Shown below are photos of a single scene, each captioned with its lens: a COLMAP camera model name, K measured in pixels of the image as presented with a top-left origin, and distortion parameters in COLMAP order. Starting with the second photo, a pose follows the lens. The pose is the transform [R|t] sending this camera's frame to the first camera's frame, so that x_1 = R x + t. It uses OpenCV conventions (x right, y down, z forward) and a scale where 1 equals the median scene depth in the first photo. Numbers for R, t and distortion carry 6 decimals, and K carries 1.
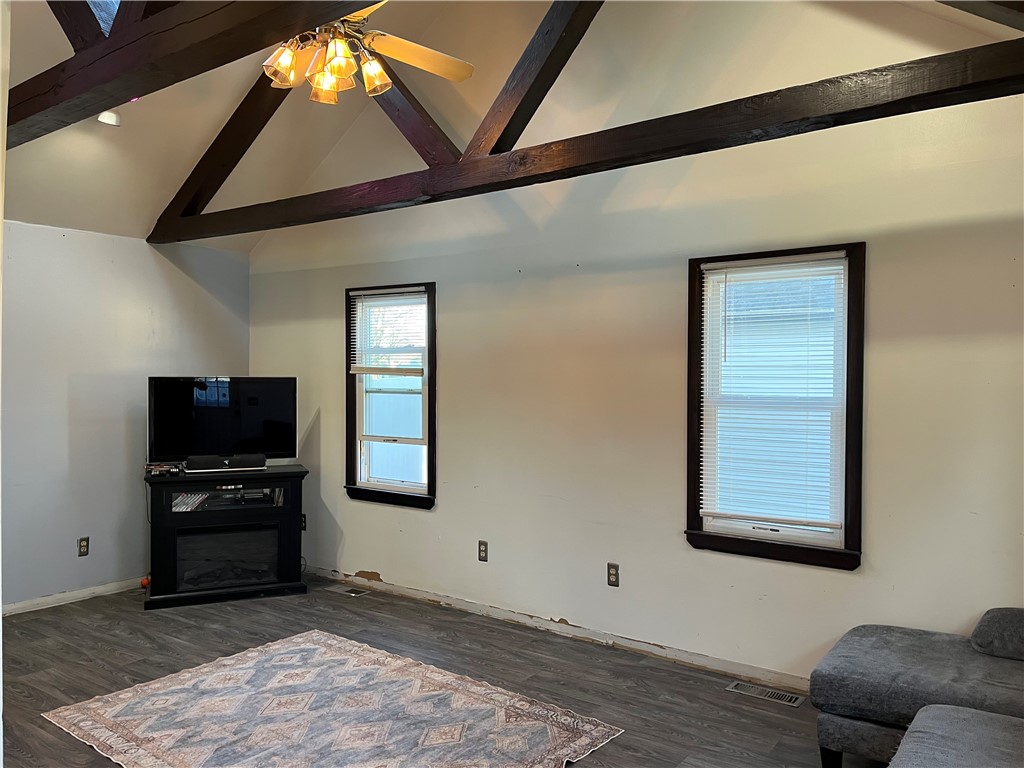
lens RADIAL K [[778.5, 0, 512.1], [0, 778.5, 384.3], [0, 0, 1]] dist [0.059421, -0.068521]
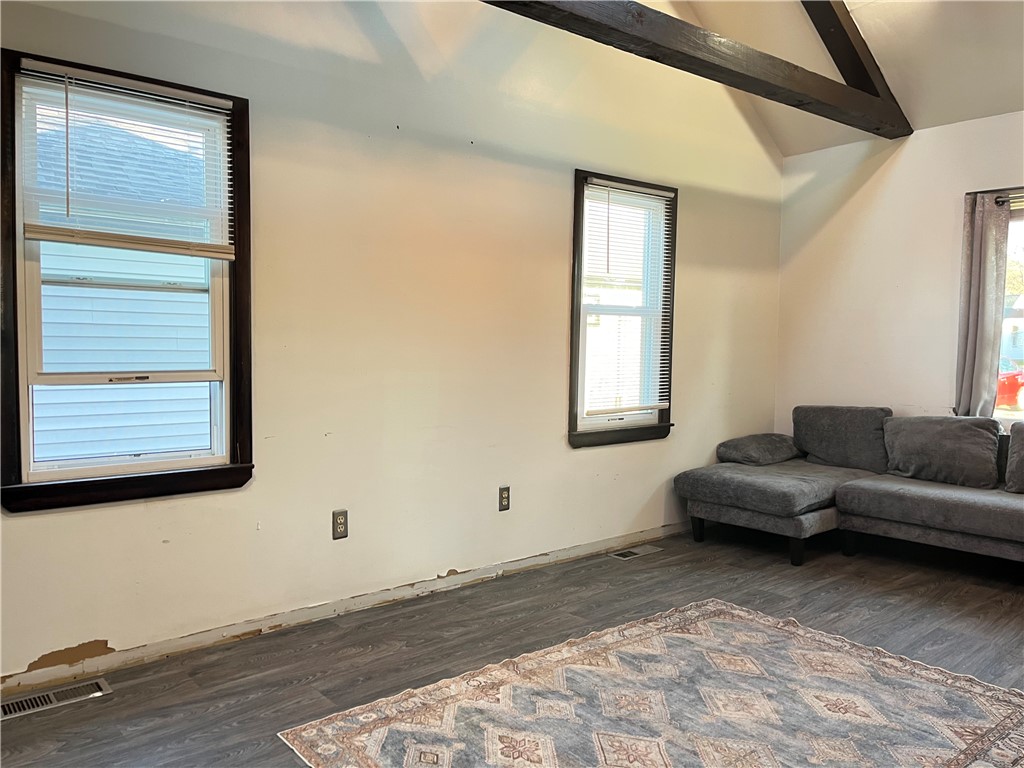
lens RADIAL K [[778.5, 0, 510.8], [0, 778.5, 384.2], [0, 0, 1]] dist [0.059421, -0.068521]
pose [[0.242201, -0.056963, 0.968552, -0.789626], [0.002963, 0.998314, 0.057972, 0.060390], [-0.970222, -0.011171, 0.241962, 0.818442]]
